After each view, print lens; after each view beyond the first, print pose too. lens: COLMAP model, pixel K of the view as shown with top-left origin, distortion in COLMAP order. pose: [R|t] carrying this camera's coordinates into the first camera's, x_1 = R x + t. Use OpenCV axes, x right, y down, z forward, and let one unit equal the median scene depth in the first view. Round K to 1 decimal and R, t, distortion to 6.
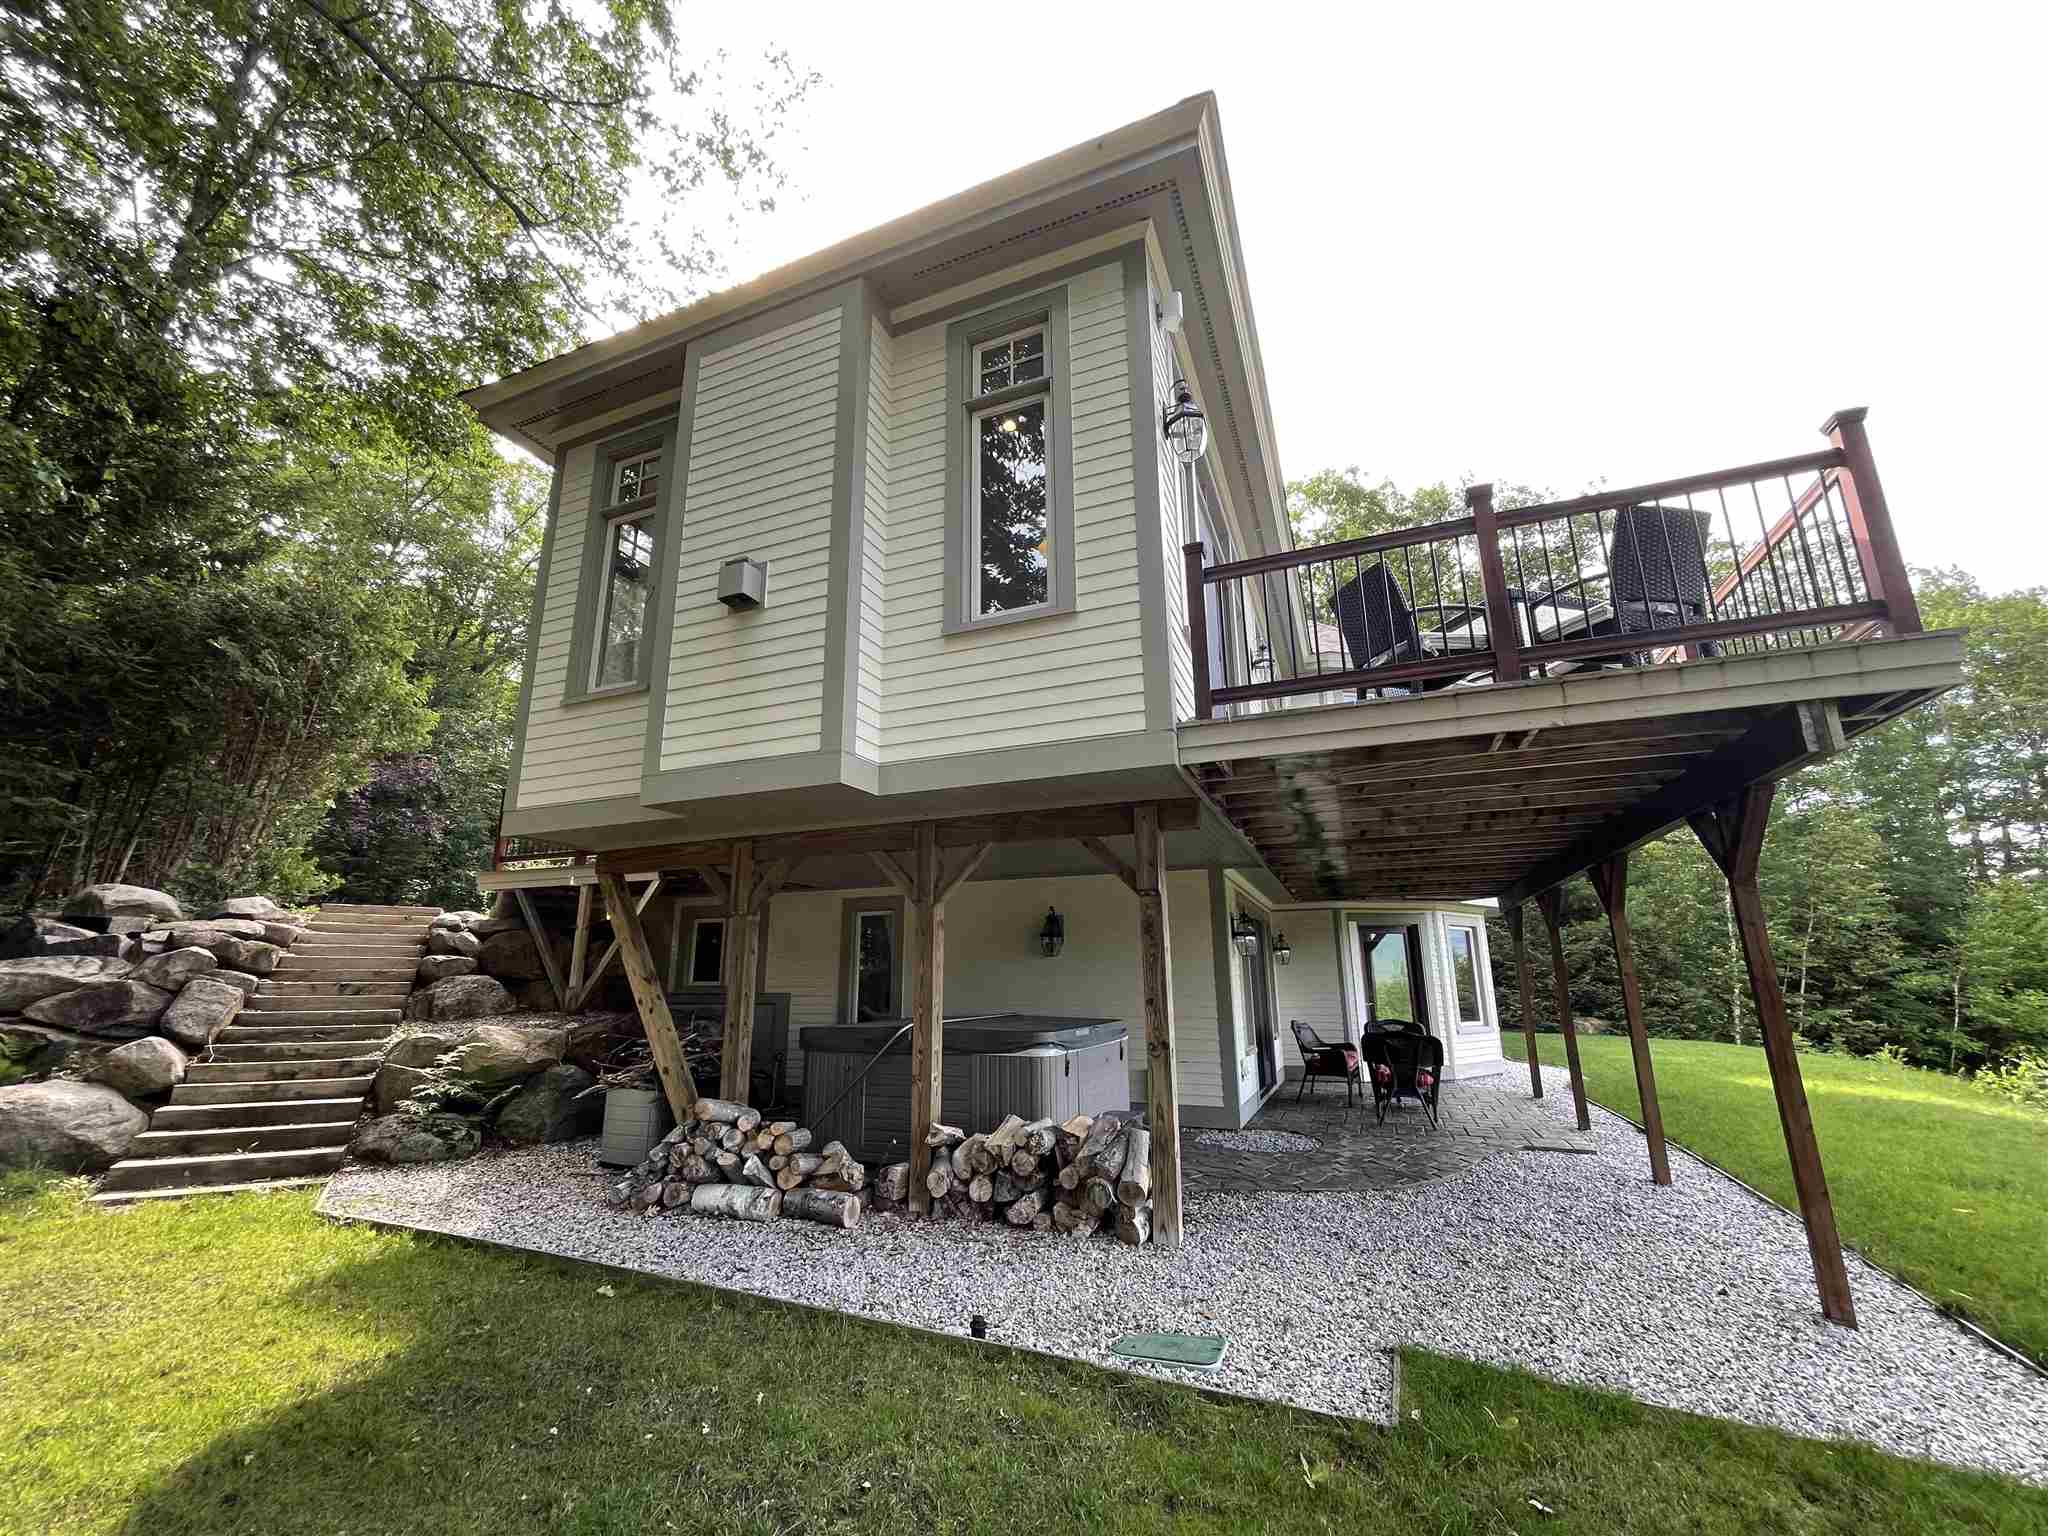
lens RADIAL K [[808.8, 0, 1017.5], [0, 808.8, 781.2], [0, 0, 1]] dist [0.005049, -0.001178]
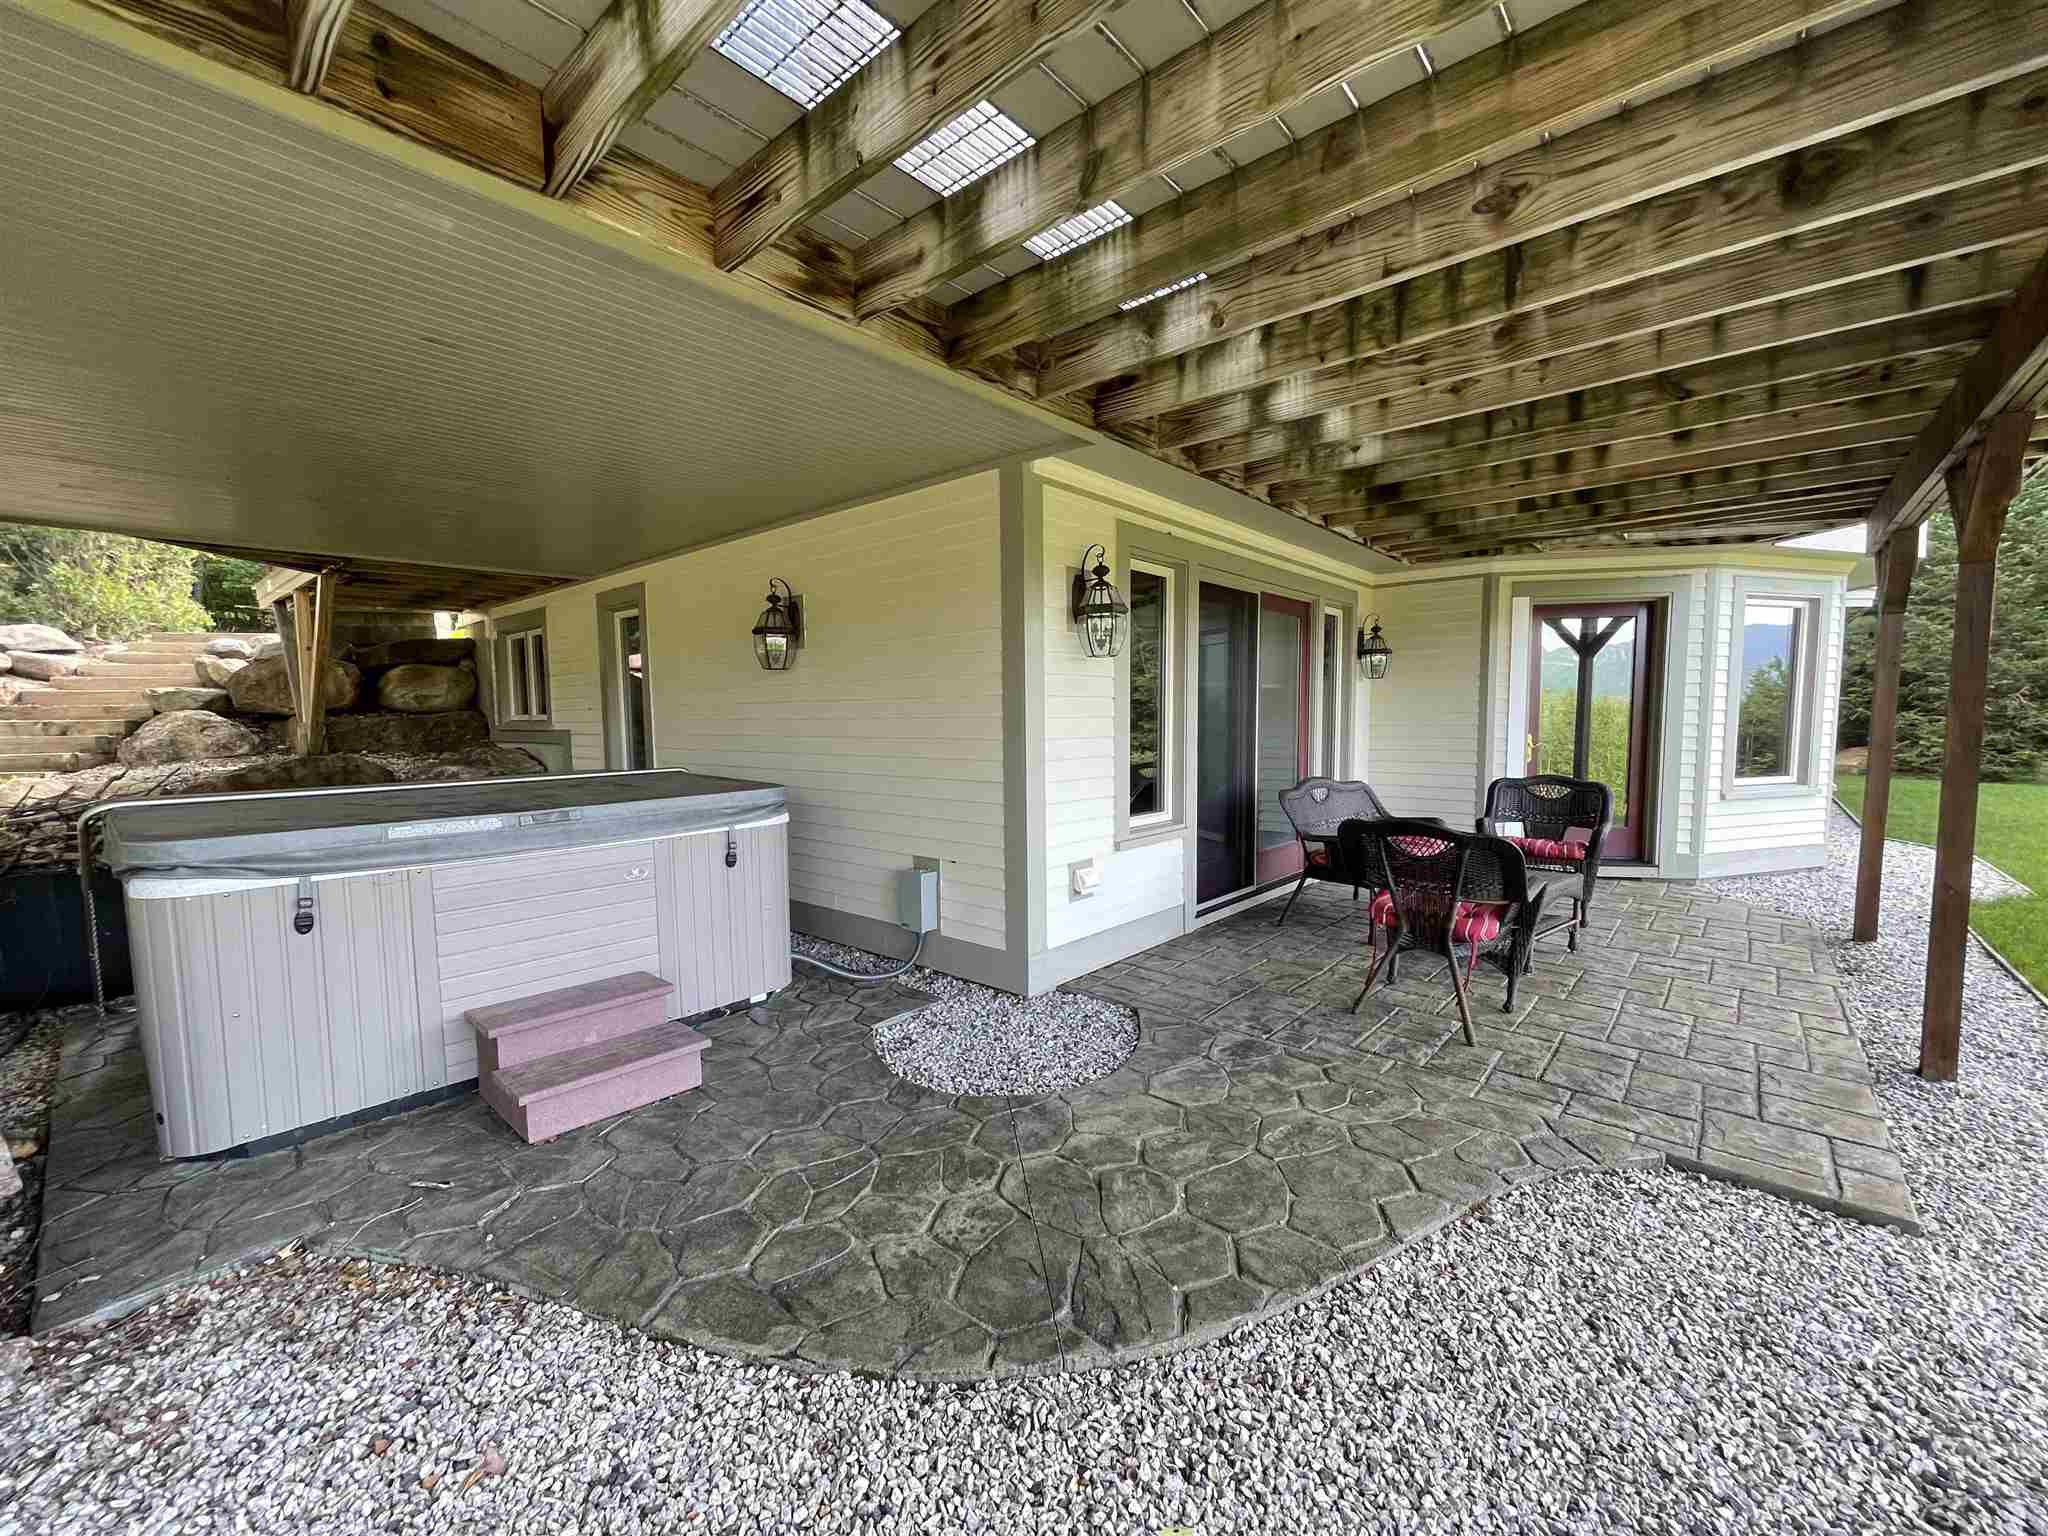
lens RADIAL K [[808.8, 0, 1030.2], [0, 808.8, 772.4], [0, 0, 1]] dist [0.005049, -0.001178]
pose [[0.949874, 0.013697, -0.312333, 0.276063], [0.084464, 0.950645, 0.298564, 0.096404], [0.301007, -0.309979, 0.901836, 0.382493]]
